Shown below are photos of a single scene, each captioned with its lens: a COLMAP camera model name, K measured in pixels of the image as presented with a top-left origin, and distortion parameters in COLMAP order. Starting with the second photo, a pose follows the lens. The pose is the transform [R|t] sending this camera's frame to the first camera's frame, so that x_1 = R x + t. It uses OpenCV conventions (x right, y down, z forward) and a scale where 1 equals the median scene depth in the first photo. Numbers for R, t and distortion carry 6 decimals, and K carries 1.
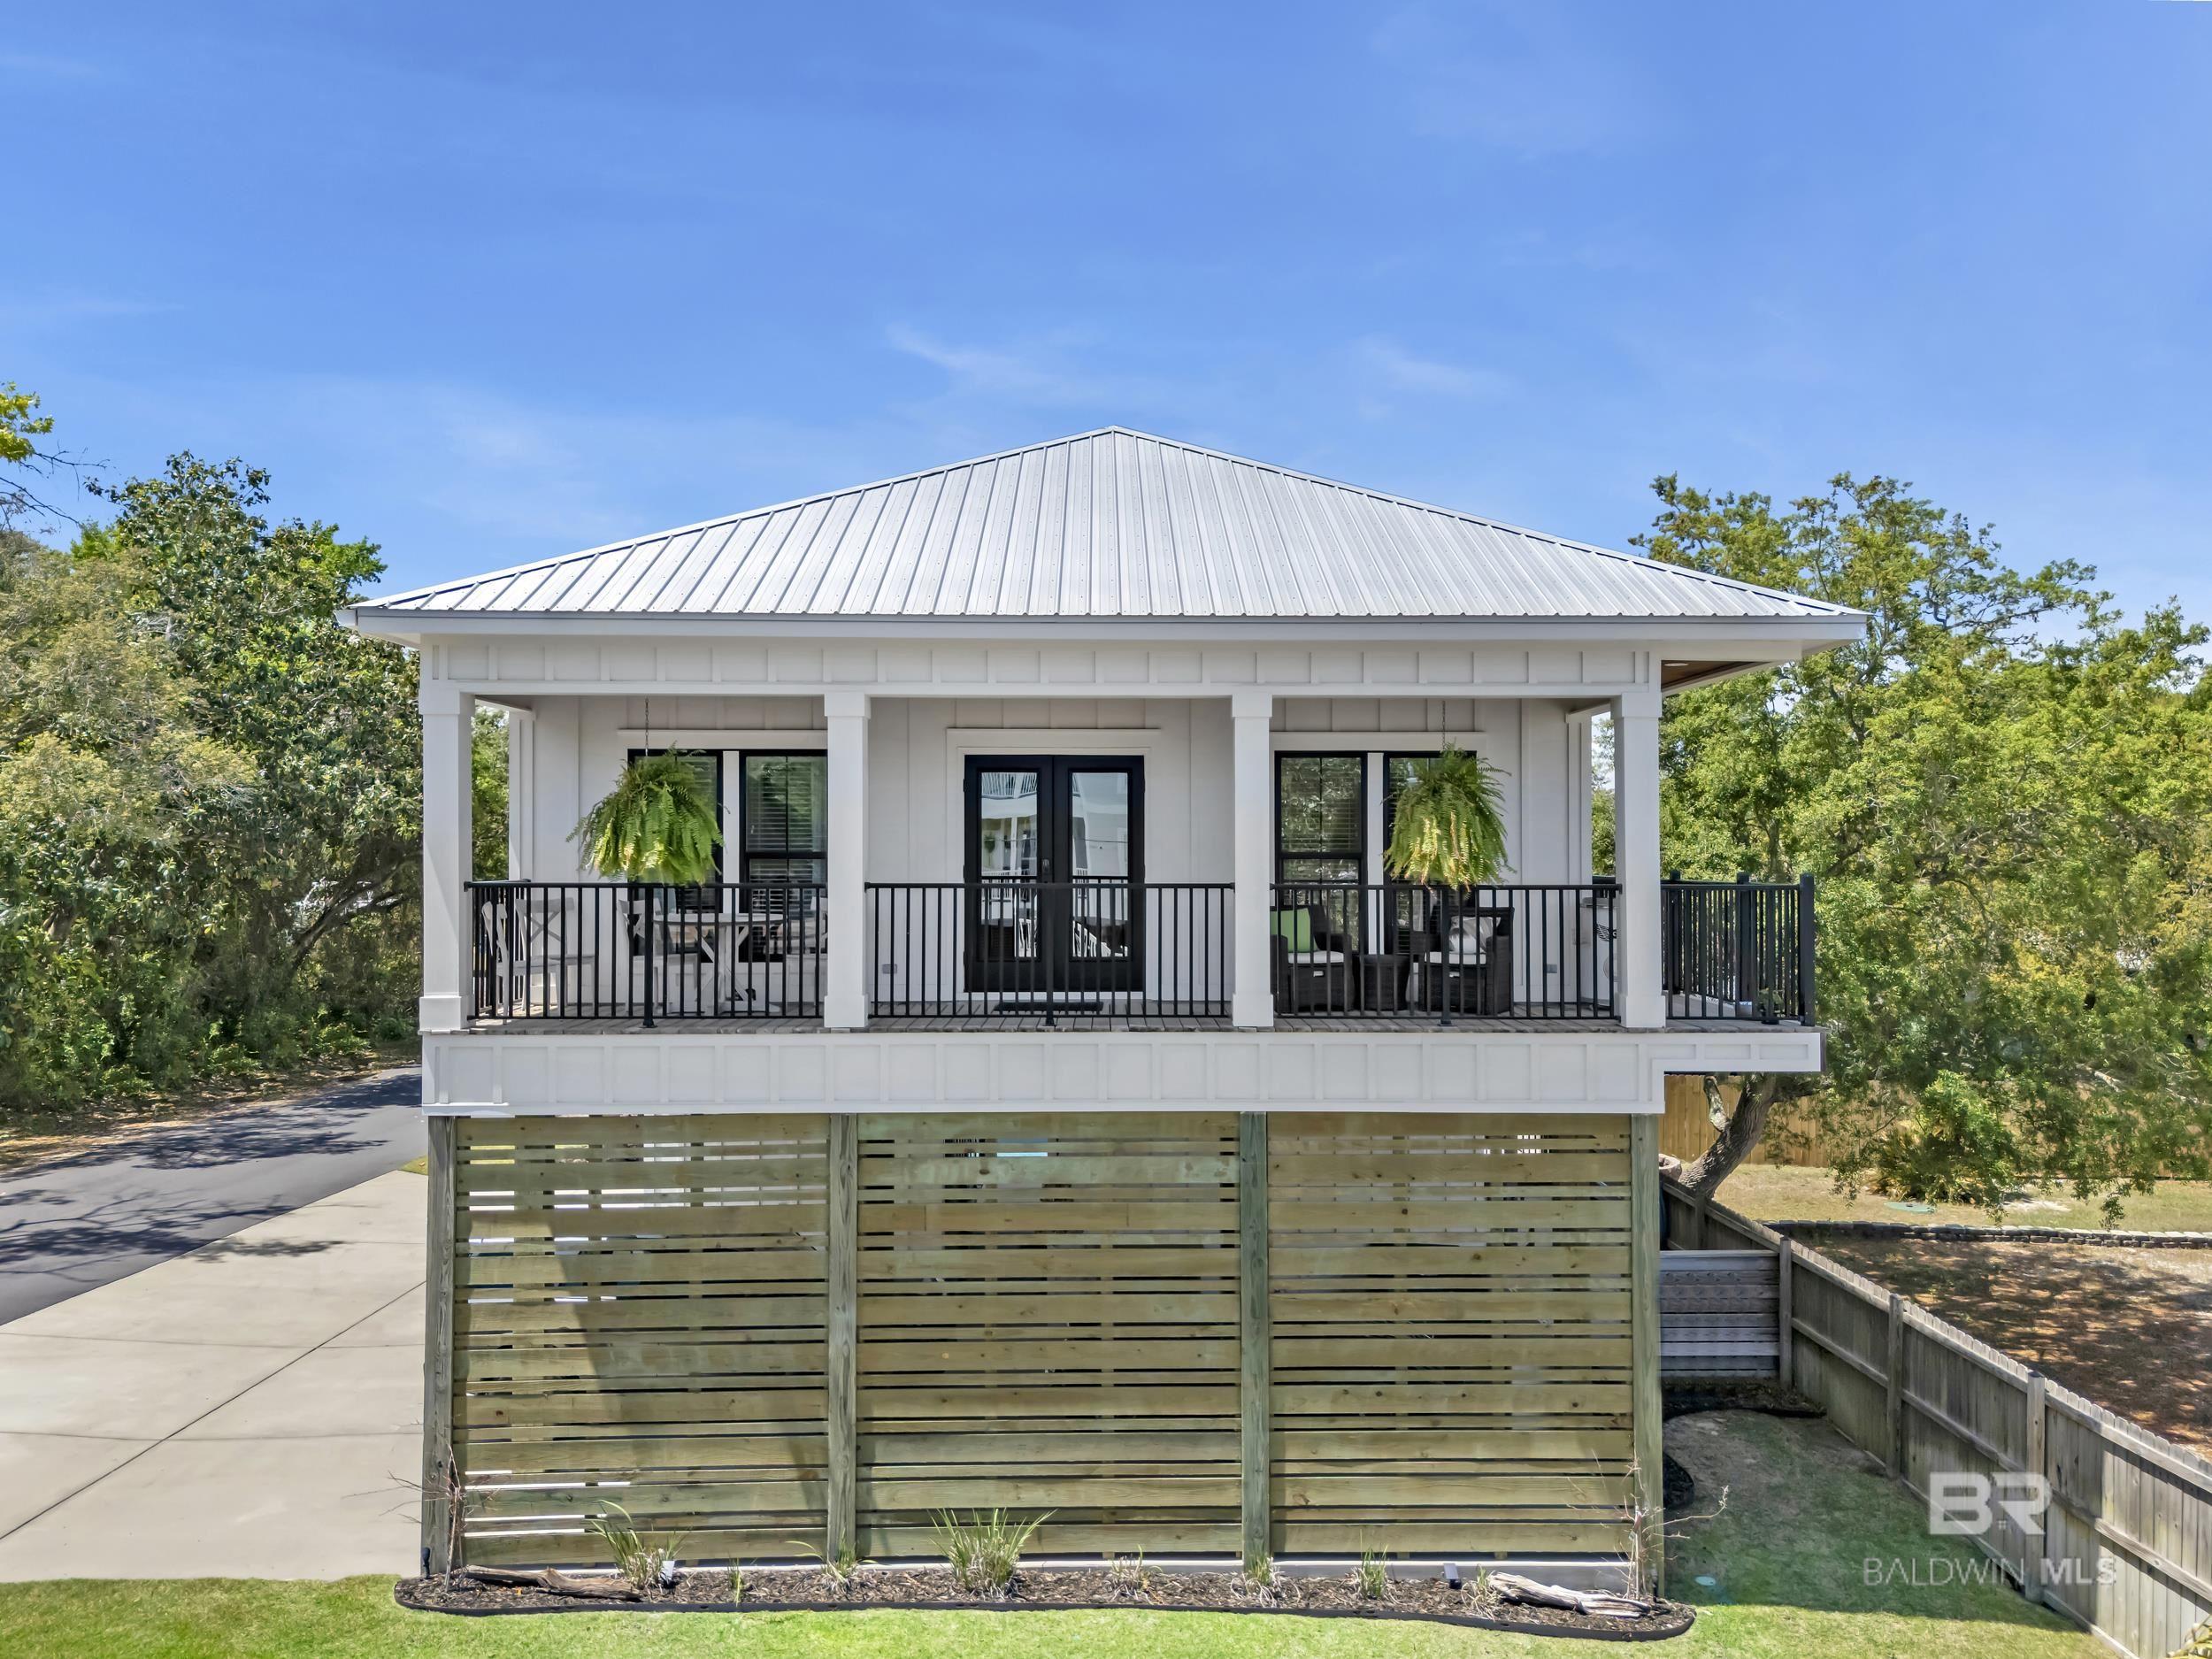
lens RADIAL K [[1709.9, 0, 1103.3], [0, 1709.9, 783.5], [0, 0, 1]] dist [0.090186, -0.084340]
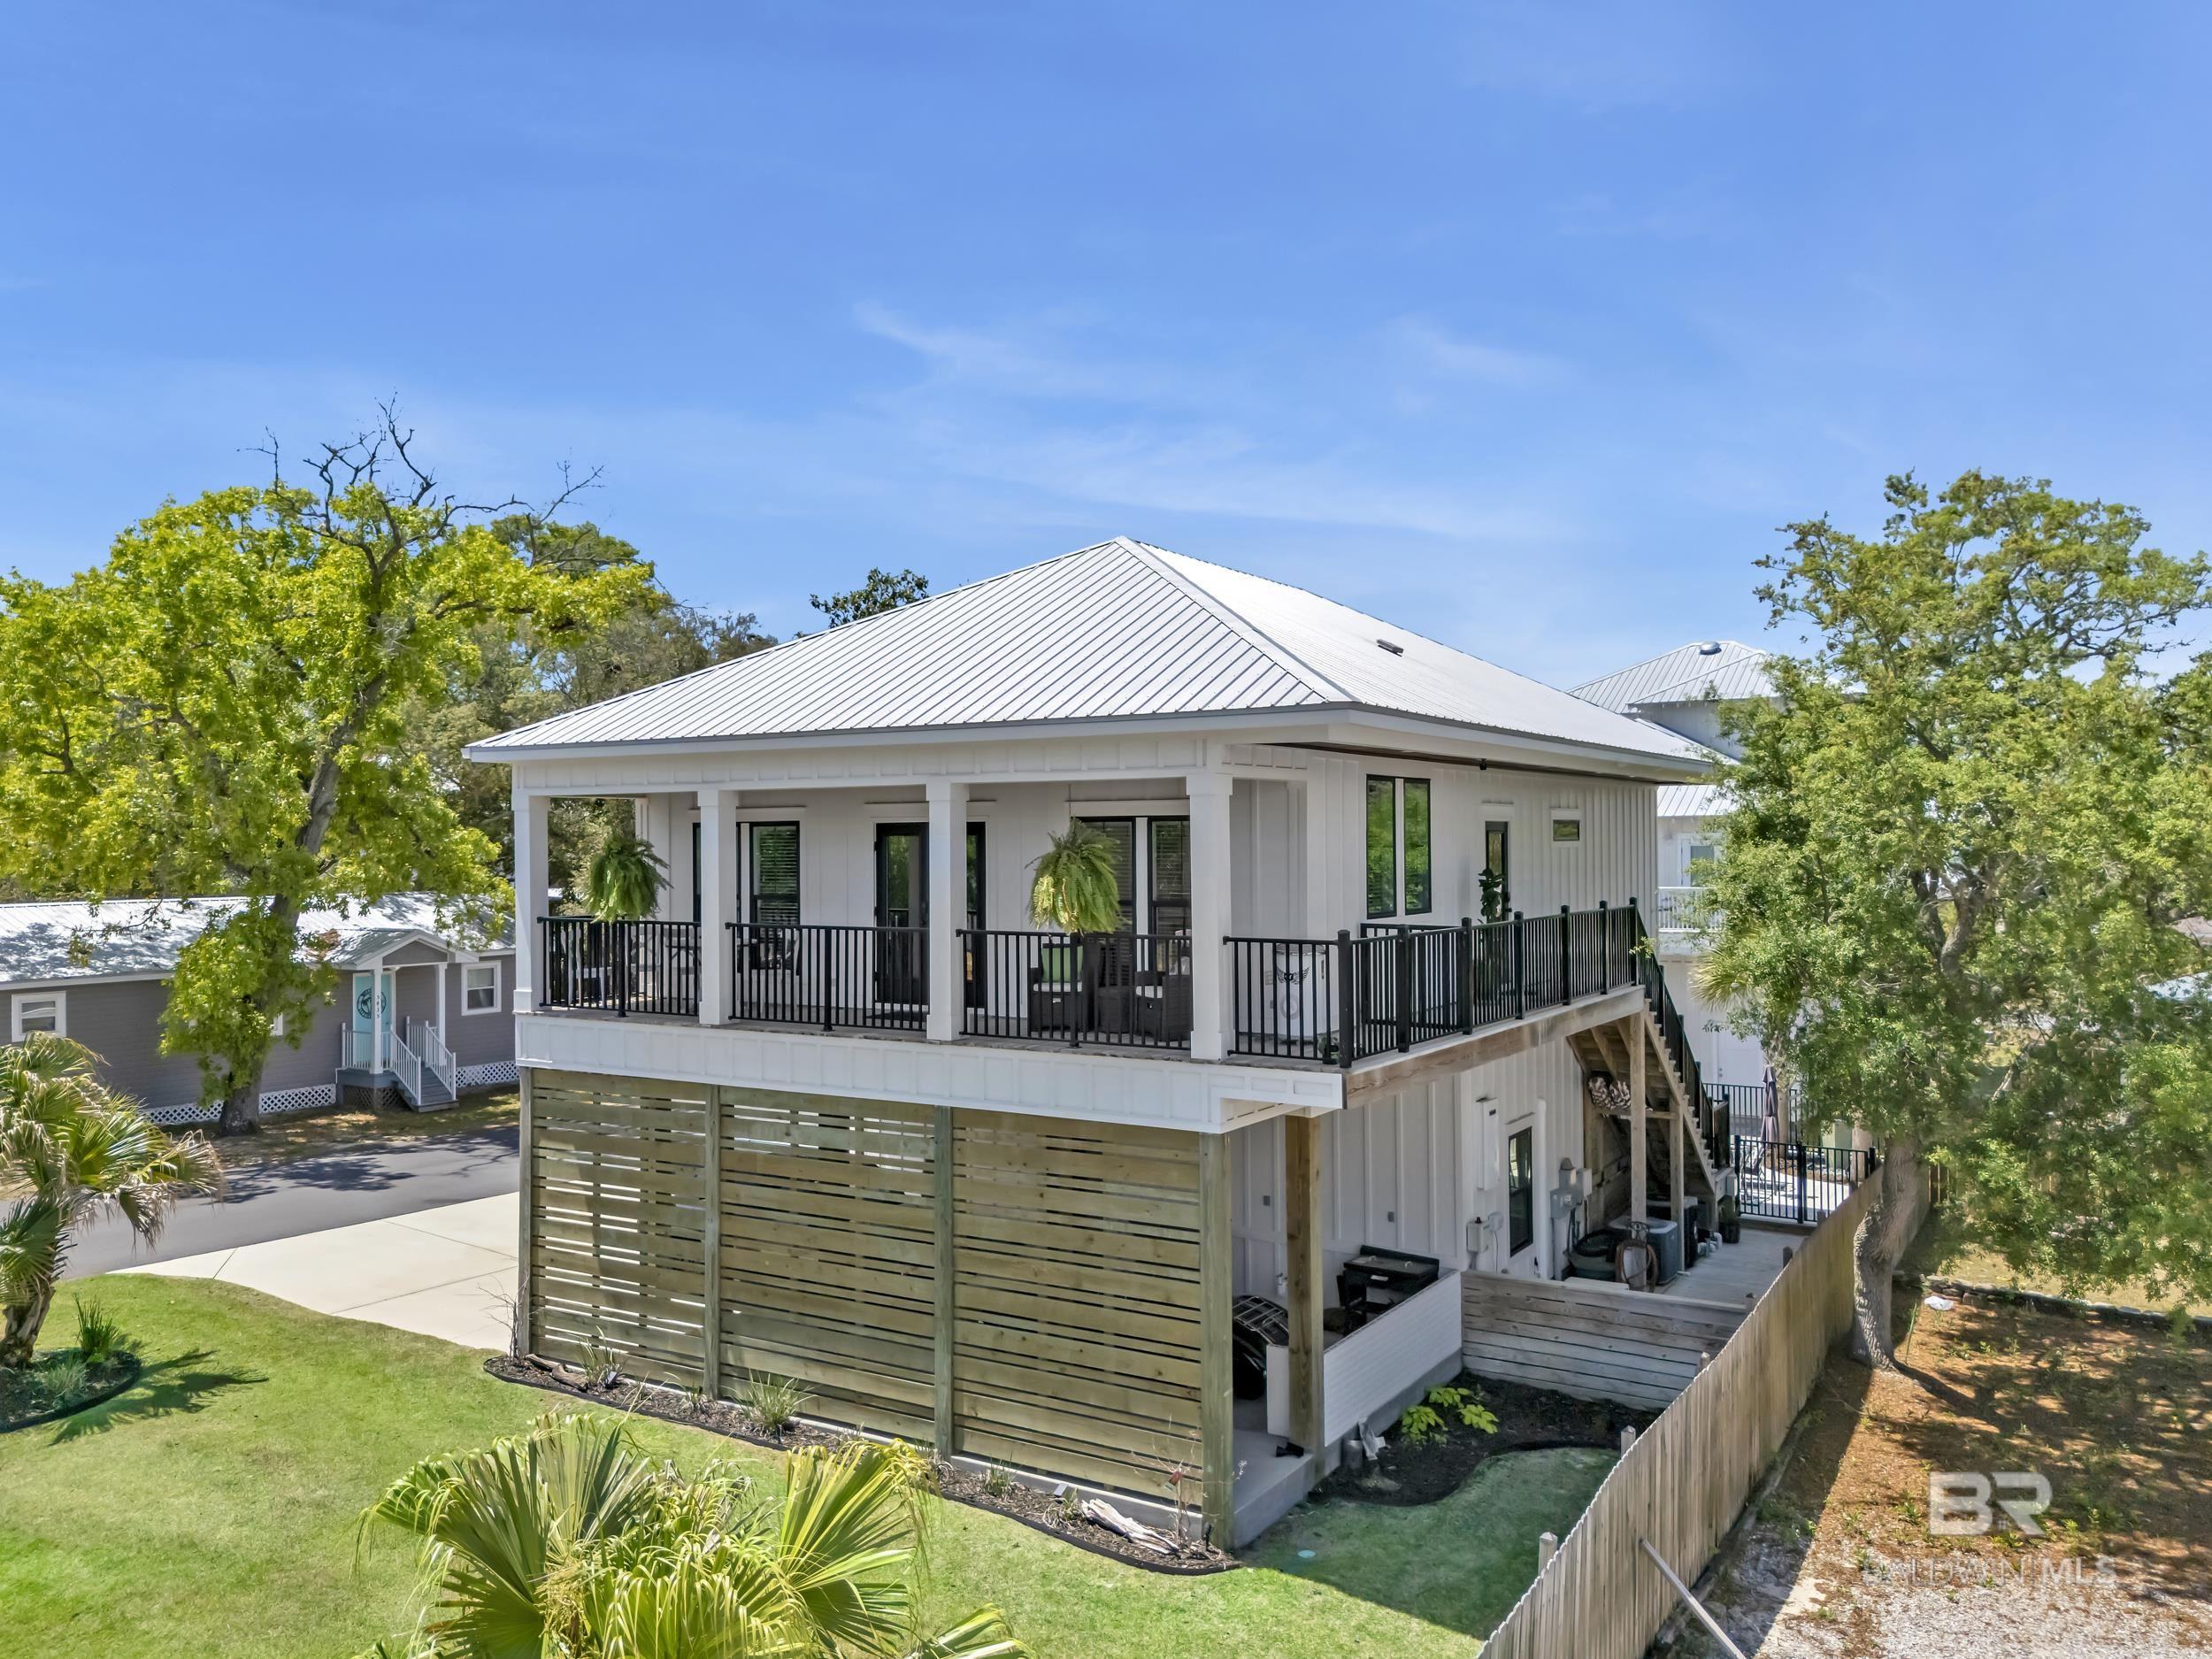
lens RADIAL K [[1652.5, 0, 1106.0], [0, 1652.5, 829.5], [0, 0, 1]] dist [0.089198, -0.083700]
pose [[0.838241, -0.010245, -0.545203, 0.873621], [0.002955, 0.999894, -0.014245, 0.000921], [0.545292, 0.010330, 0.838183, 0.015711]]
